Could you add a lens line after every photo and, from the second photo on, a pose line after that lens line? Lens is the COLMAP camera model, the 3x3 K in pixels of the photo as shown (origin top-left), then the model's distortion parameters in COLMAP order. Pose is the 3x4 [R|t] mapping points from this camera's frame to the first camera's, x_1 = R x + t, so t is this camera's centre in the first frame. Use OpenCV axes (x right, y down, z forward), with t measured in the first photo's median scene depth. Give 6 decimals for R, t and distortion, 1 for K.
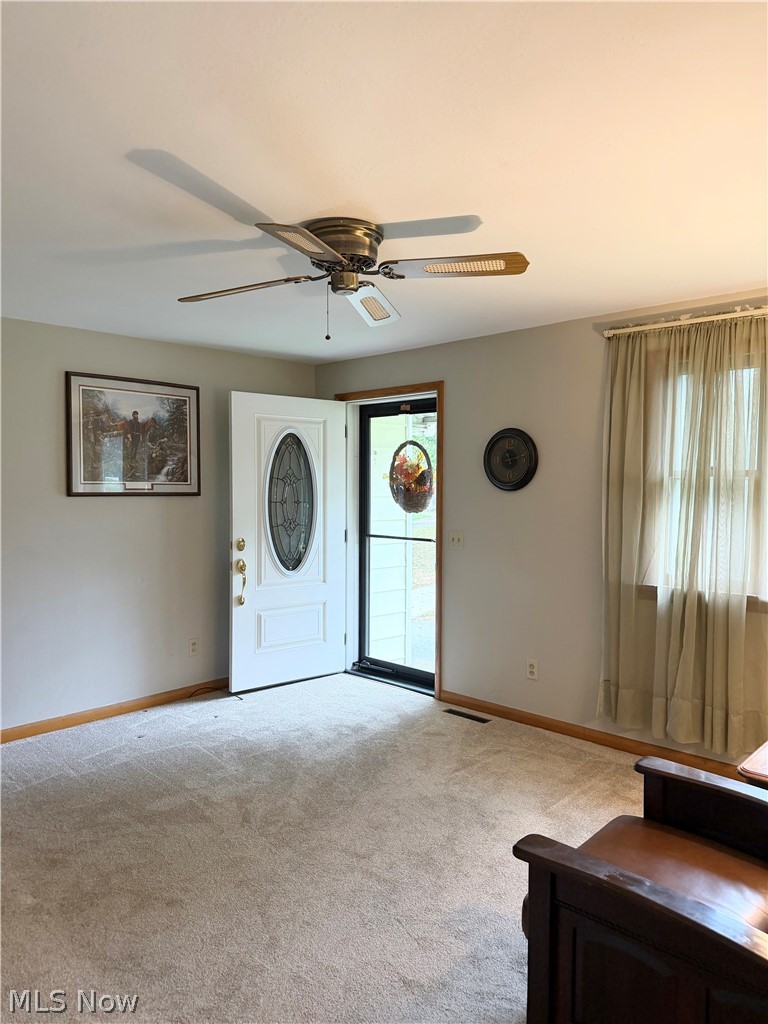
lens RADIAL K [[720.5, 0, 384.0], [0, 720.5, 512.0], [0, 0, 1]] dist [0.109665, -0.189730]
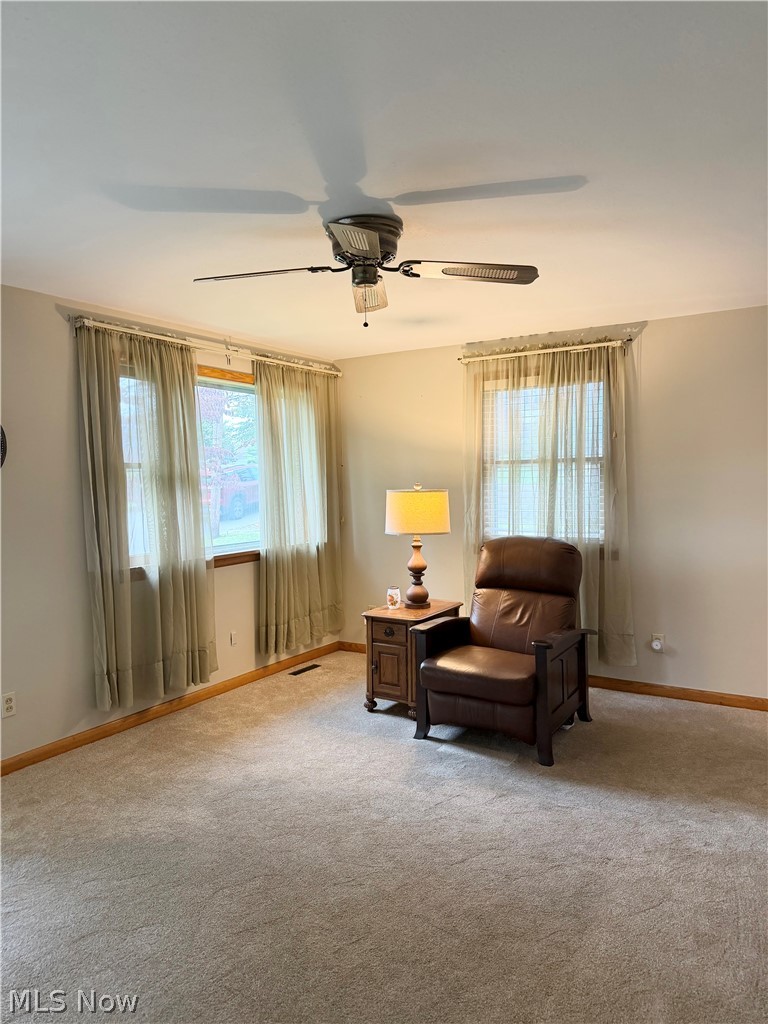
lens RADIAL K [[720.5, 0, 384.0], [0, 720.5, 512.0], [0, 0, 1]] dist [0.109665, -0.189730]
pose [[-0.200048, -0.046820, 0.978667, -0.795370], [0.056016, 0.996677, 0.059132, -0.026541], [-0.978184, 0.066650, -0.196761, 0.870072]]
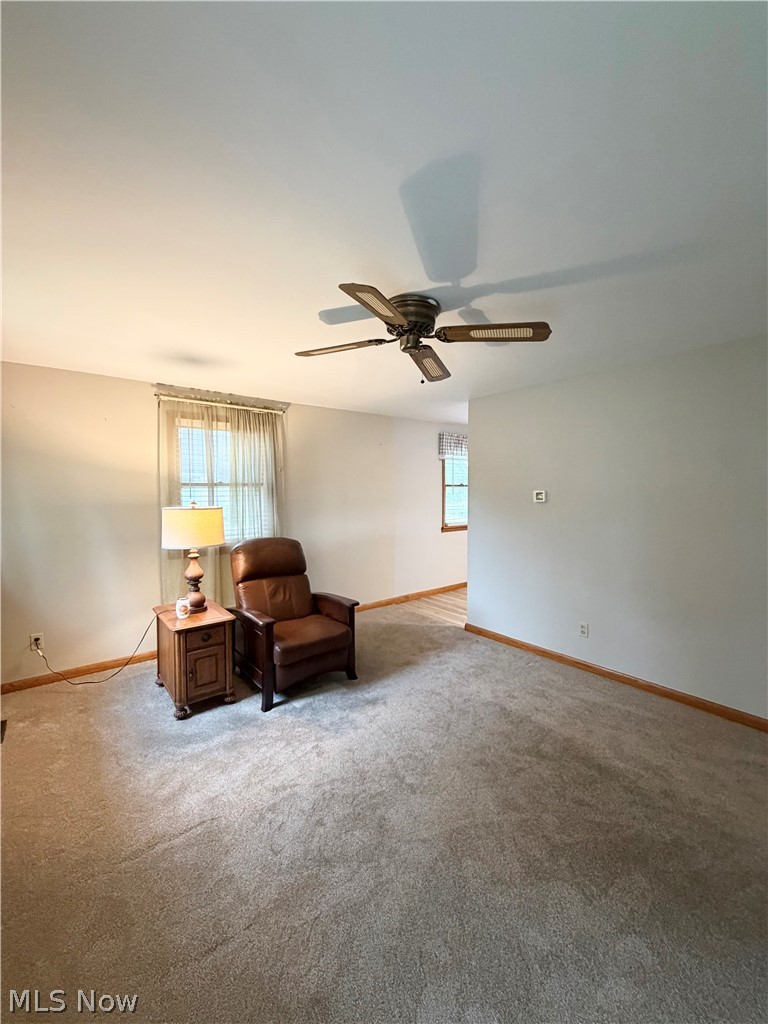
lens RADIAL K [[408.8, 0, 384.0], [0, 408.8, 512.0], [0, 0, 1]] dist [-0.000236, -0.000009]
pose [[-0.991602, -0.008761, 0.129030, -0.077748], [0.004000, 0.995148, 0.098307, -0.056393], [-0.129265, 0.097998, -0.986756, 1.296534]]
